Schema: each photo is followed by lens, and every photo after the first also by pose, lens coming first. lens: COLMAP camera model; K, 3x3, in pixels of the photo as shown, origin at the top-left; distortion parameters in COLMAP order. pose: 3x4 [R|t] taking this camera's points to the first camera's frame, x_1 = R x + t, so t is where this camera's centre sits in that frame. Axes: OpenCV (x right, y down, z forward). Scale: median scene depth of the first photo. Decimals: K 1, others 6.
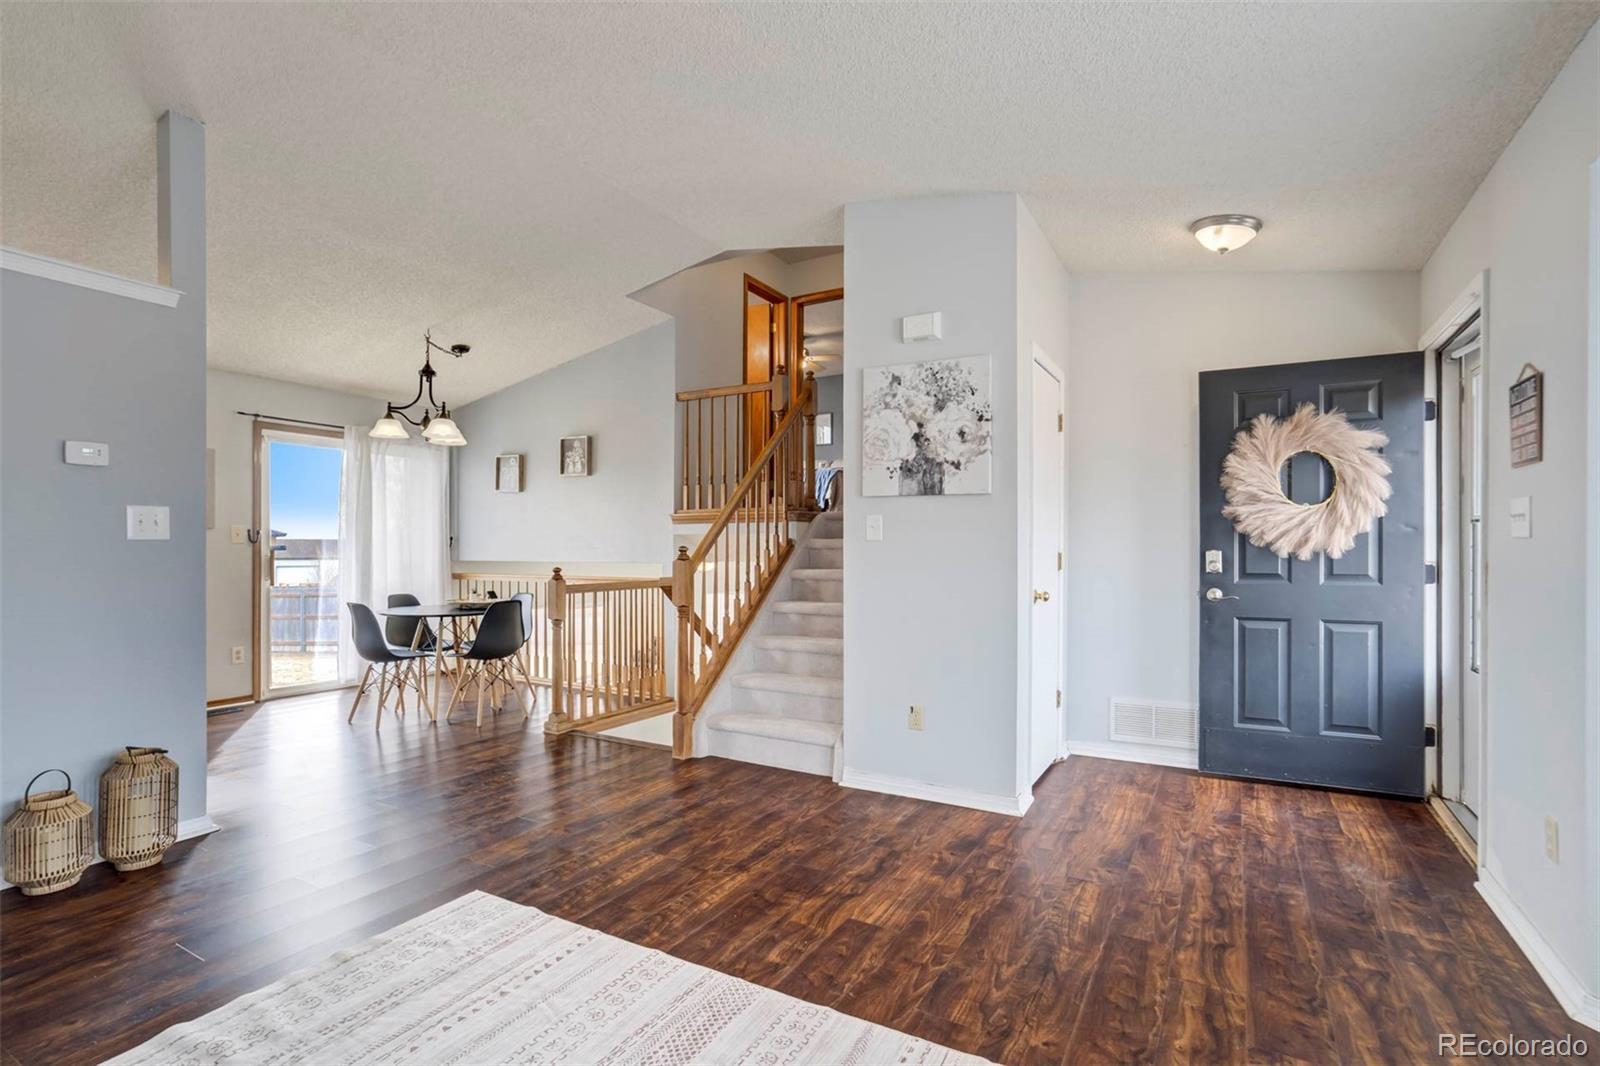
lens RADIAL K [[754.4, 0, 800.0], [0, 754.4, 533.0], [0, 0, 1]] dist [-0.046391, 0.025102]
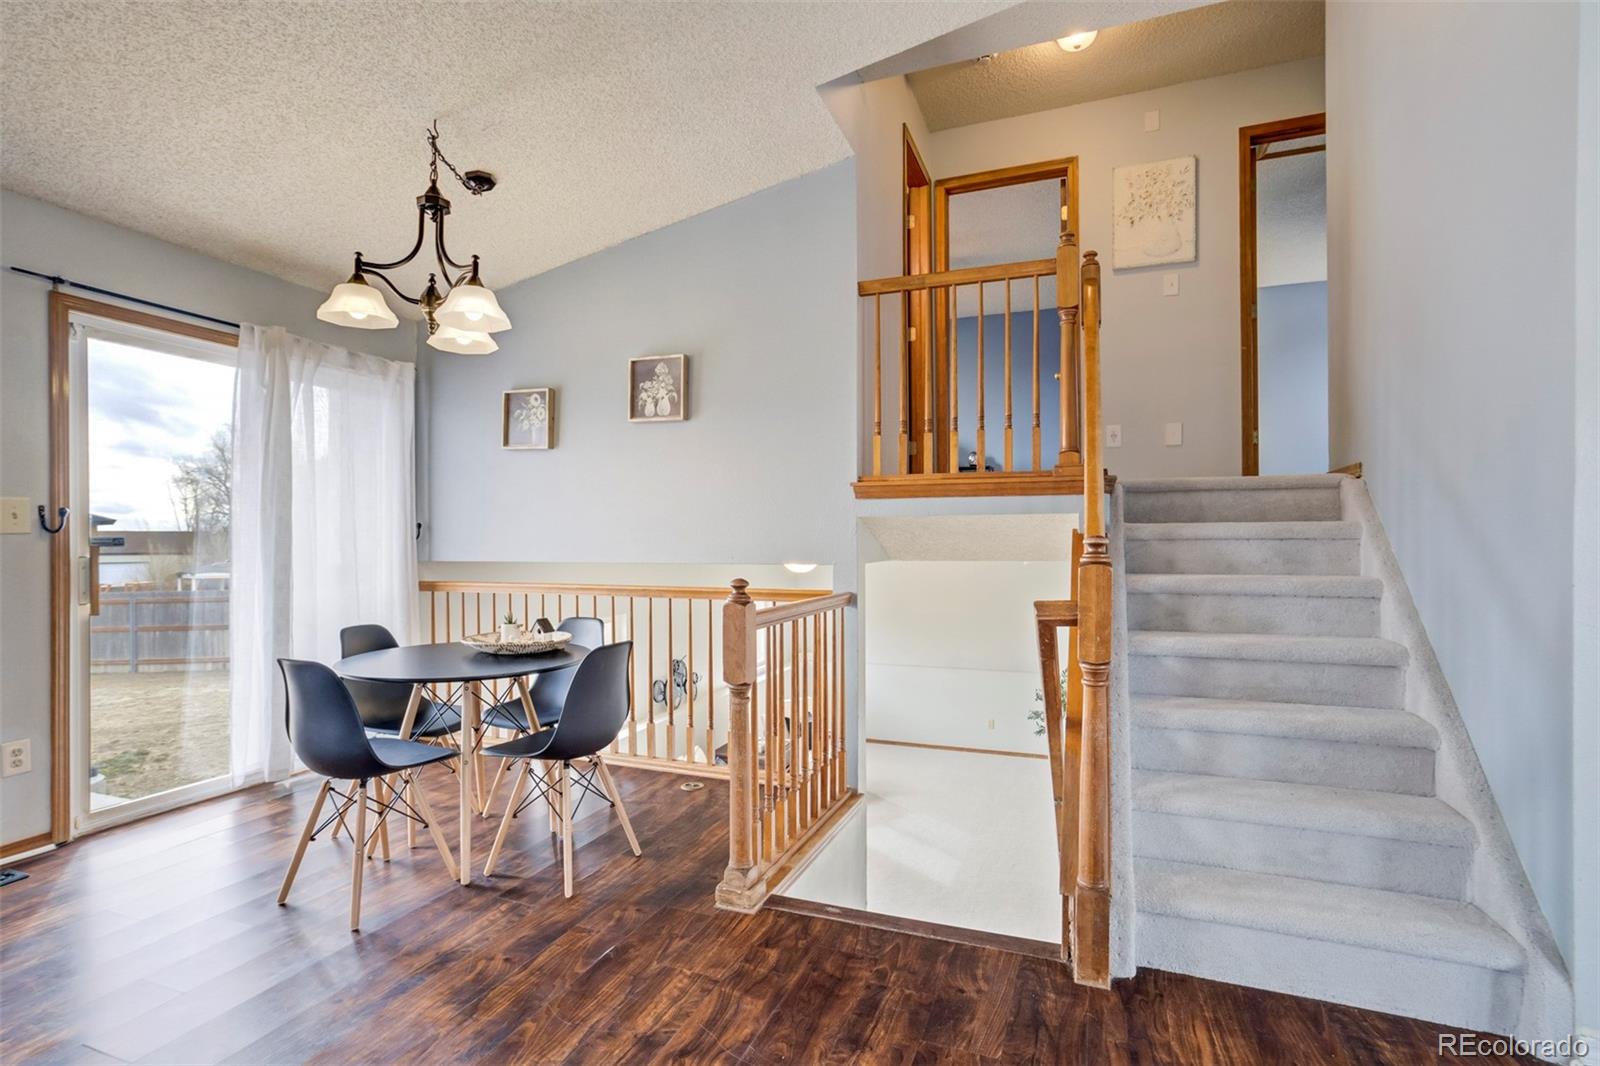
lens RADIAL K [[754.4, 0, 800.0], [0, 754.4, 533.0], [0, 0, 1]] dist [-0.046391, 0.025102]
pose [[0.988724, -0.001300, 0.149744, -0.301893], [-0.000318, 0.999942, 0.010785, 0.008010], [-0.149750, -0.010711, 0.988666, 0.416075]]
